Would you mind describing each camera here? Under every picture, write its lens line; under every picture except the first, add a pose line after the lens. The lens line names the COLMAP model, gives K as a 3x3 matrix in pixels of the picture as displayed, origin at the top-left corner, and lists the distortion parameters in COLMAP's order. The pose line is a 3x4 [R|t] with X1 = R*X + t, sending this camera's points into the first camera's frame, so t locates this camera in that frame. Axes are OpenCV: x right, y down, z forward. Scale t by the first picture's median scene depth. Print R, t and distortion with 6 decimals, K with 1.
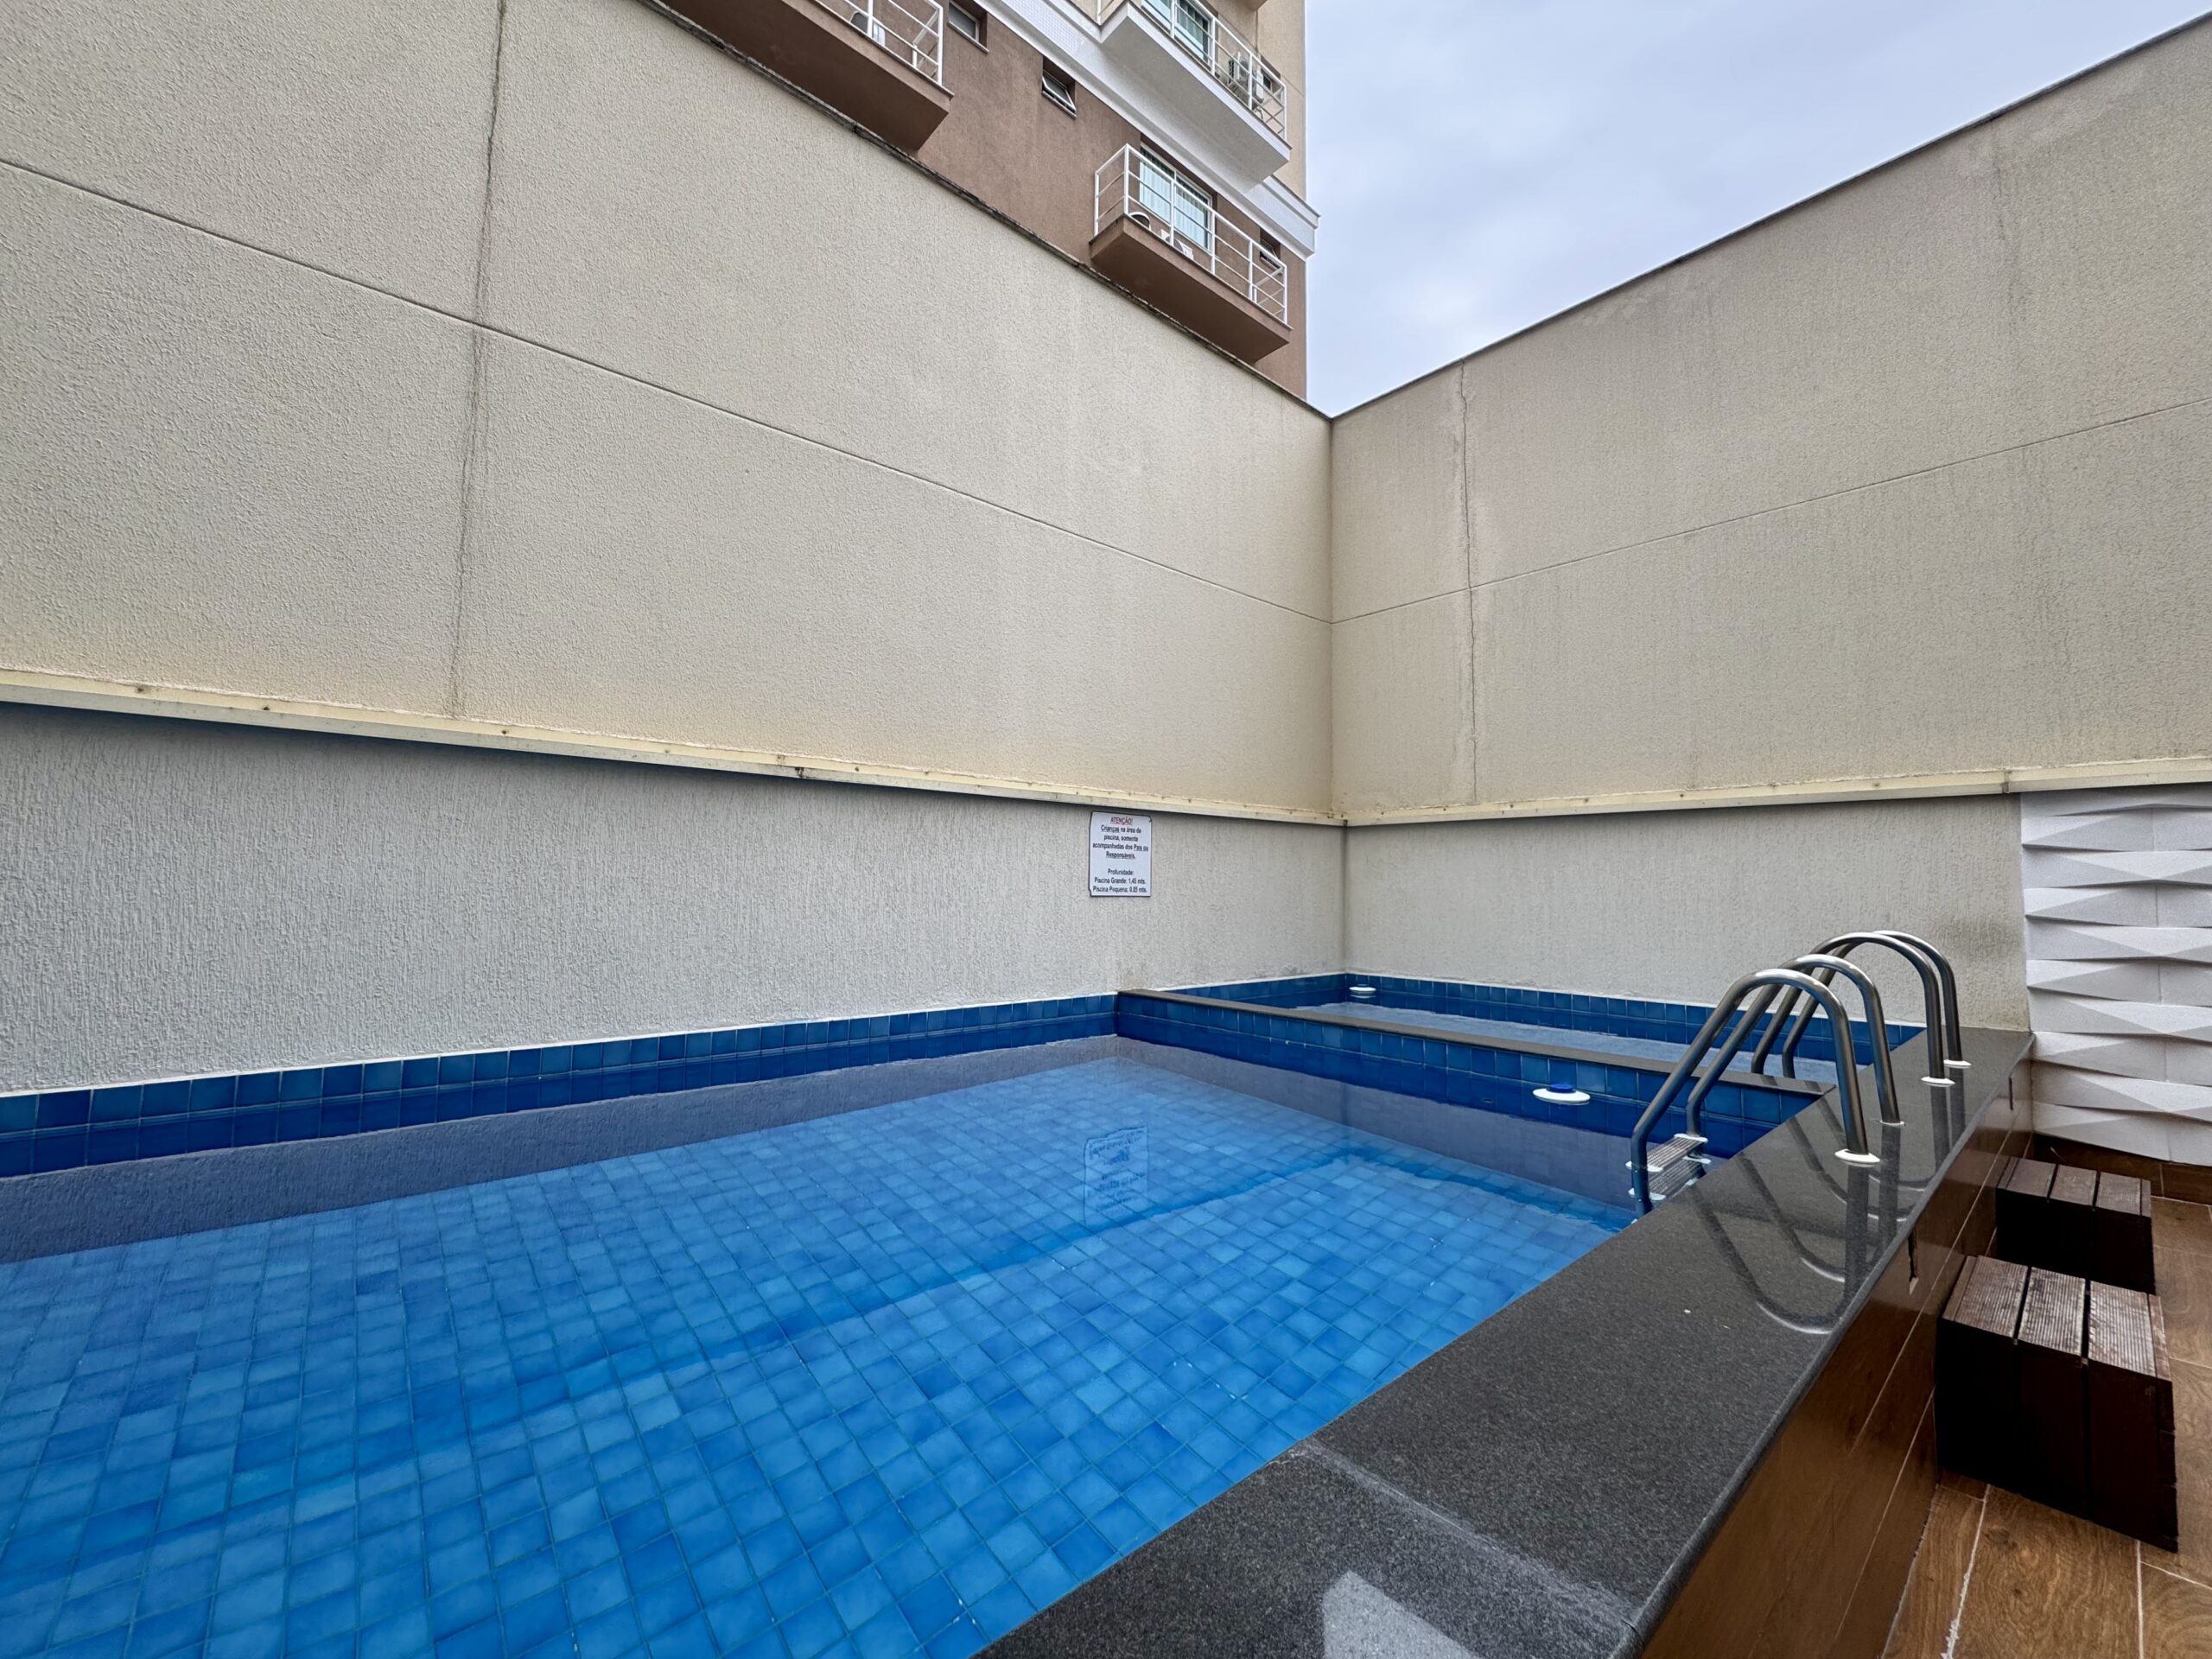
lens RADIAL K [[880.2, 0, 1103.7], [0, 880.2, 825.7], [0, 0, 1]] dist [-0.002904, -0.000363]
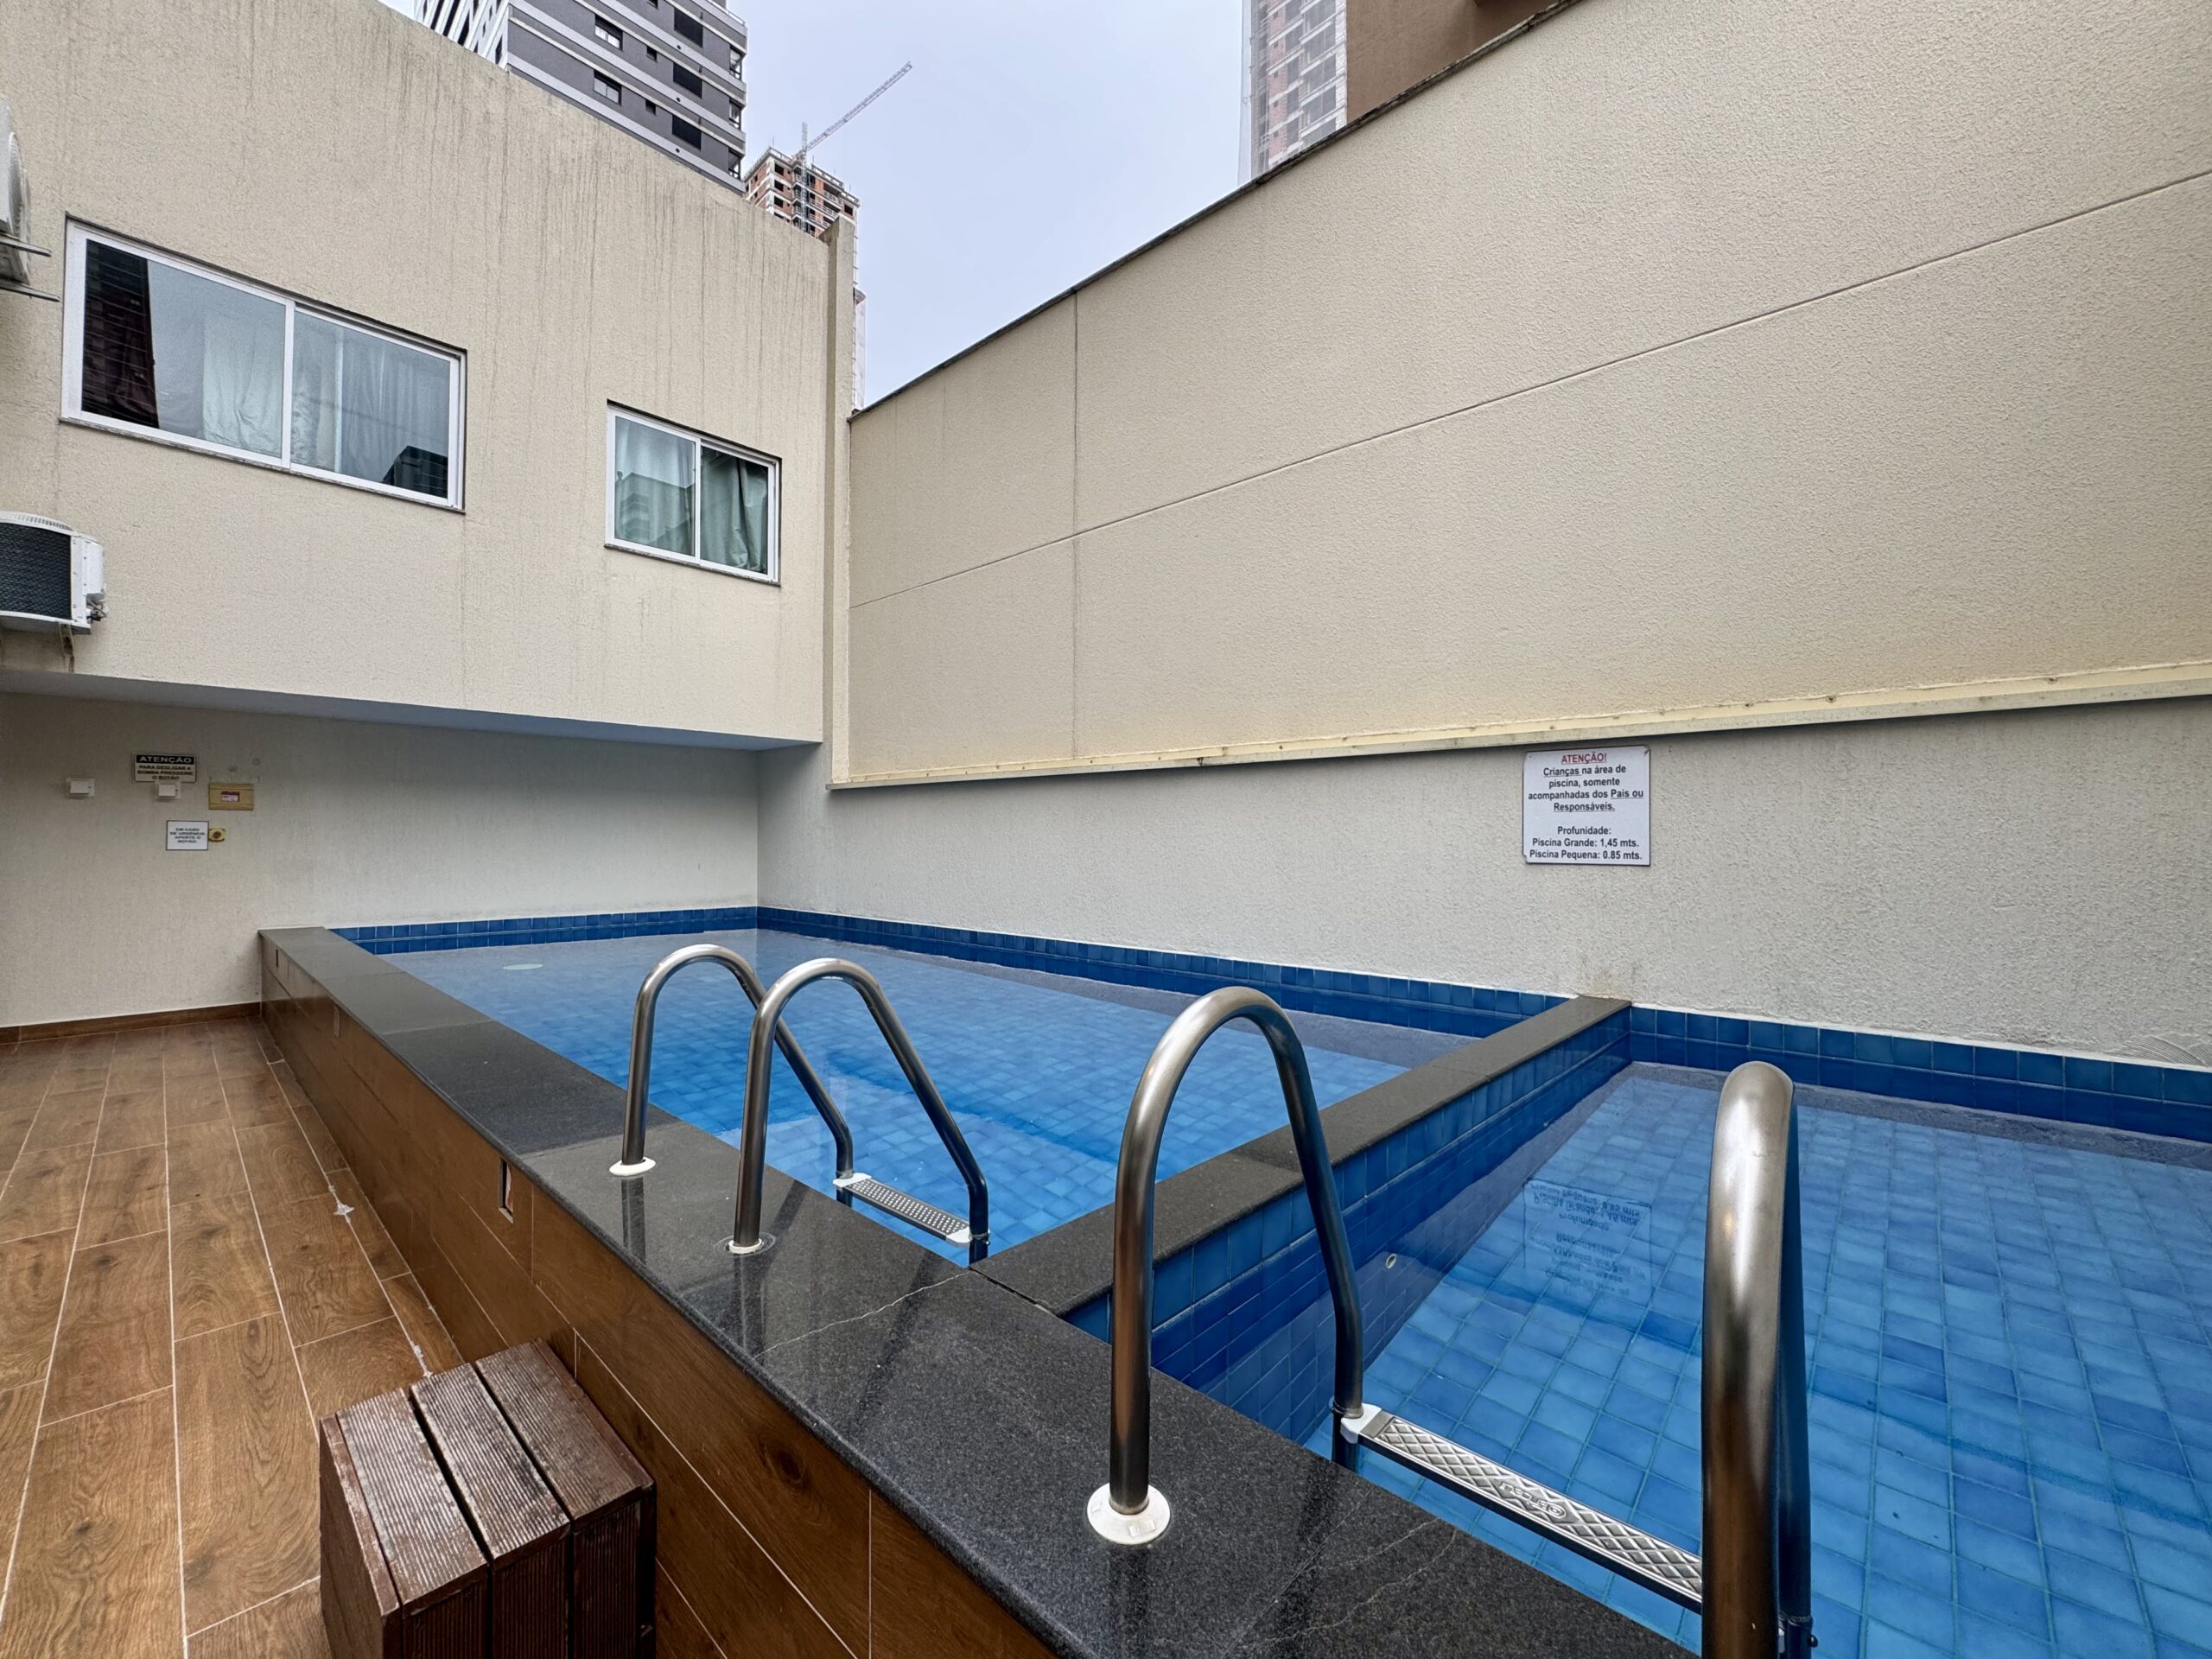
lens RADIAL K [[880.2, 0, 1103.7], [0, 880.2, 825.7], [0, 0, 1]] dist [-0.002904, -0.000363]
pose [[0.109683, -0.029478, -0.993529, 0.697073], [0.065494, 0.997602, -0.022369, 0.040061], [0.991806, -0.062617, 0.111351, 0.545202]]
